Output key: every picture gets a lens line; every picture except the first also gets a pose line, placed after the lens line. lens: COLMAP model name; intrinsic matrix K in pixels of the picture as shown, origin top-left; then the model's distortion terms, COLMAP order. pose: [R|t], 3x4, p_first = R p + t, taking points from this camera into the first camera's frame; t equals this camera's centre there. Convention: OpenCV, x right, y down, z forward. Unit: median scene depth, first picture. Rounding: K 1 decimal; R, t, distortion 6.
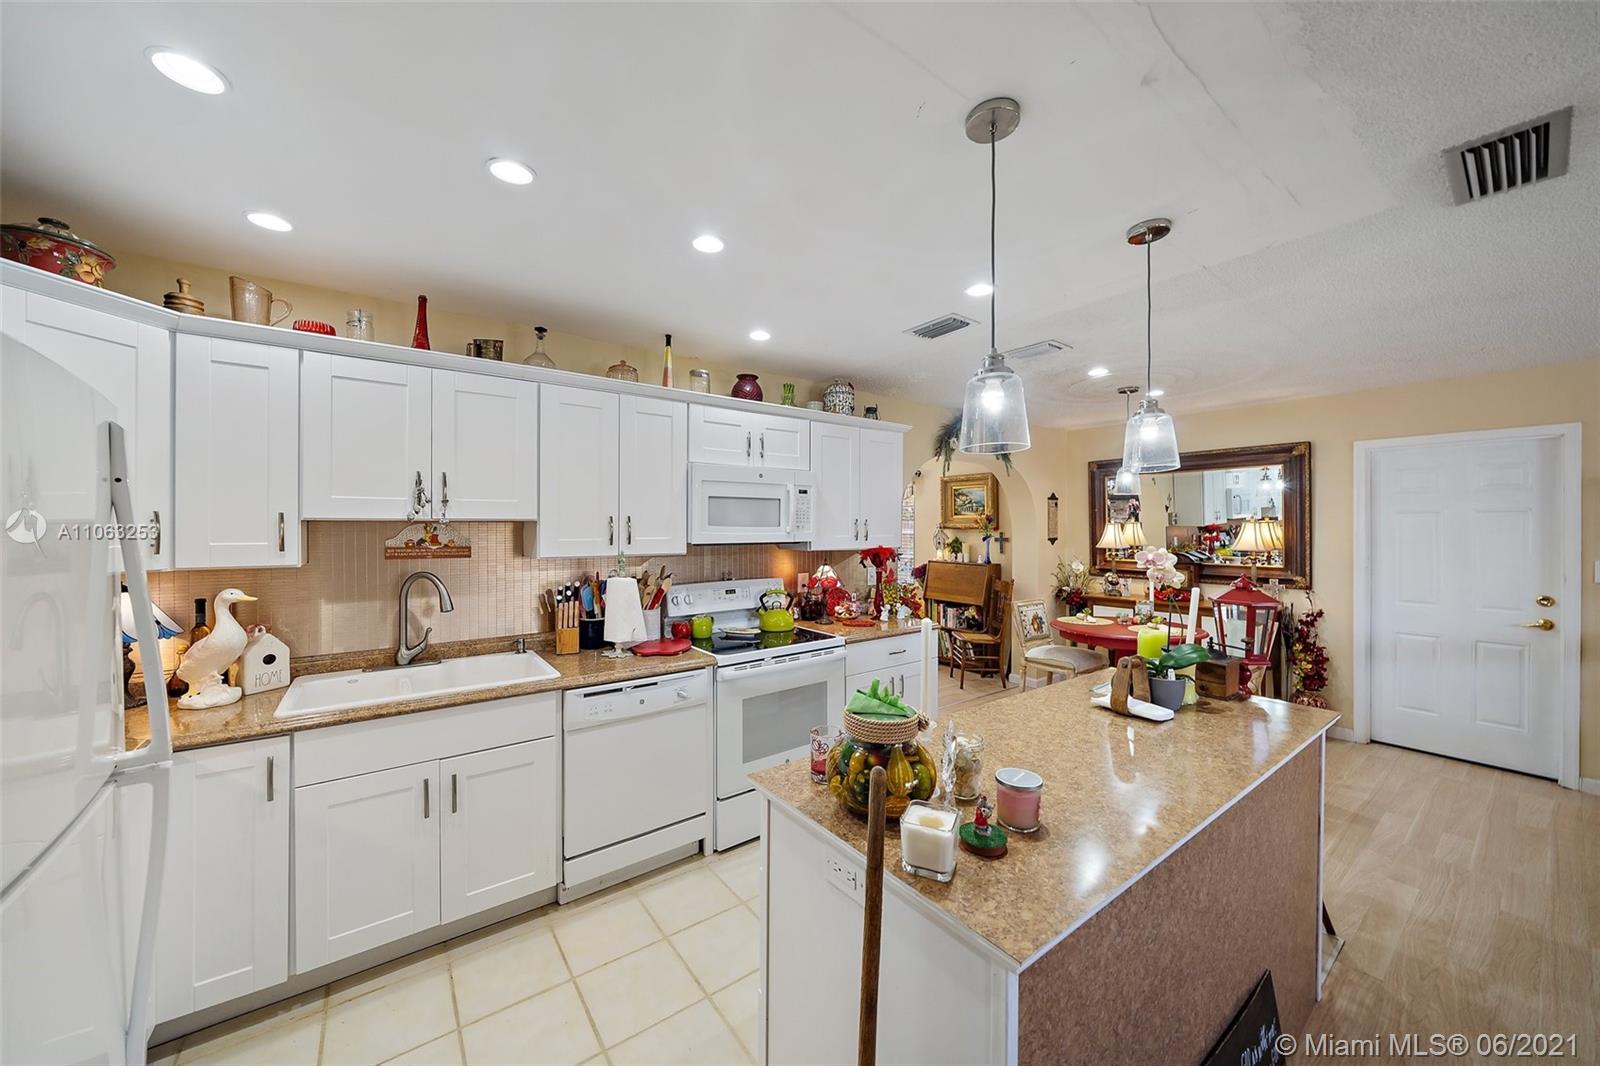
lens RADIAL K [[555.9, 0, 768.8], [0, 555.9, 525.9], [0, 0, 1]] dist [-0.012858, 0.001245]
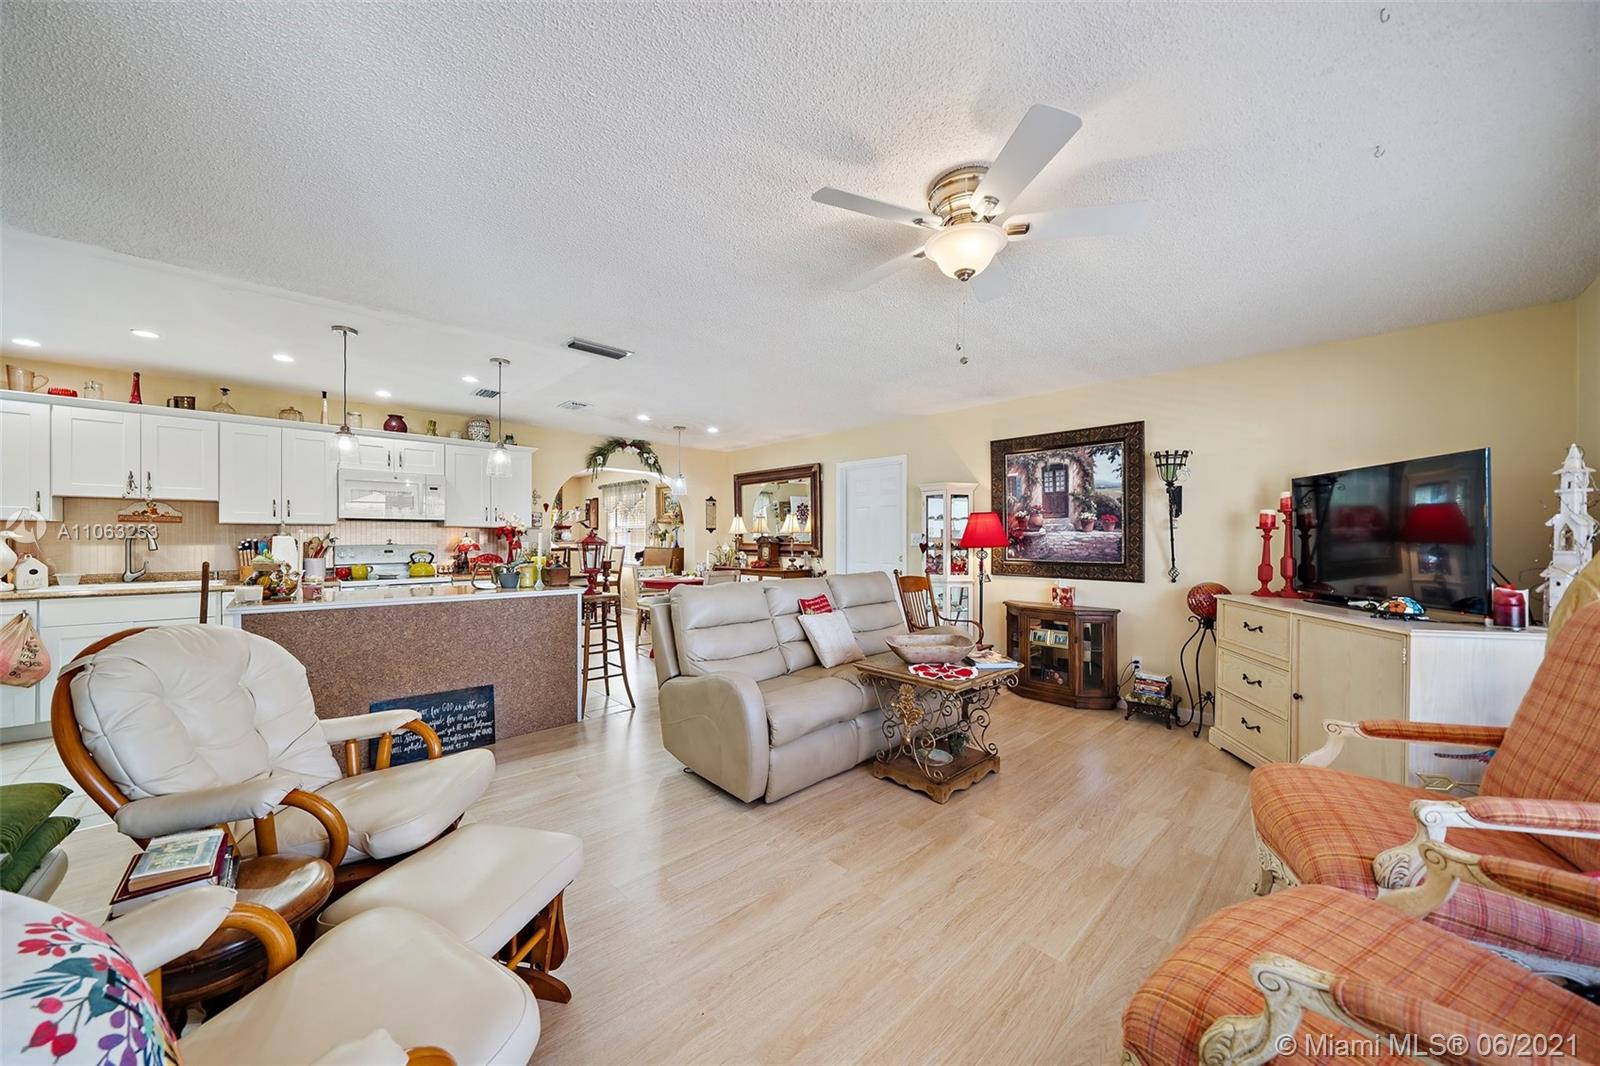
lens RADIAL K [[555.9, 0, 783.5], [0, 555.9, 540.0], [0, 0, 1]] dist [-0.012858, 0.001245]
pose [[0.992584, 0.001677, 0.121546, 1.011878], [-0.001834, 0.999998, 0.001179, 0.096973], [-0.121544, -0.001393, 0.992585, -0.828095]]
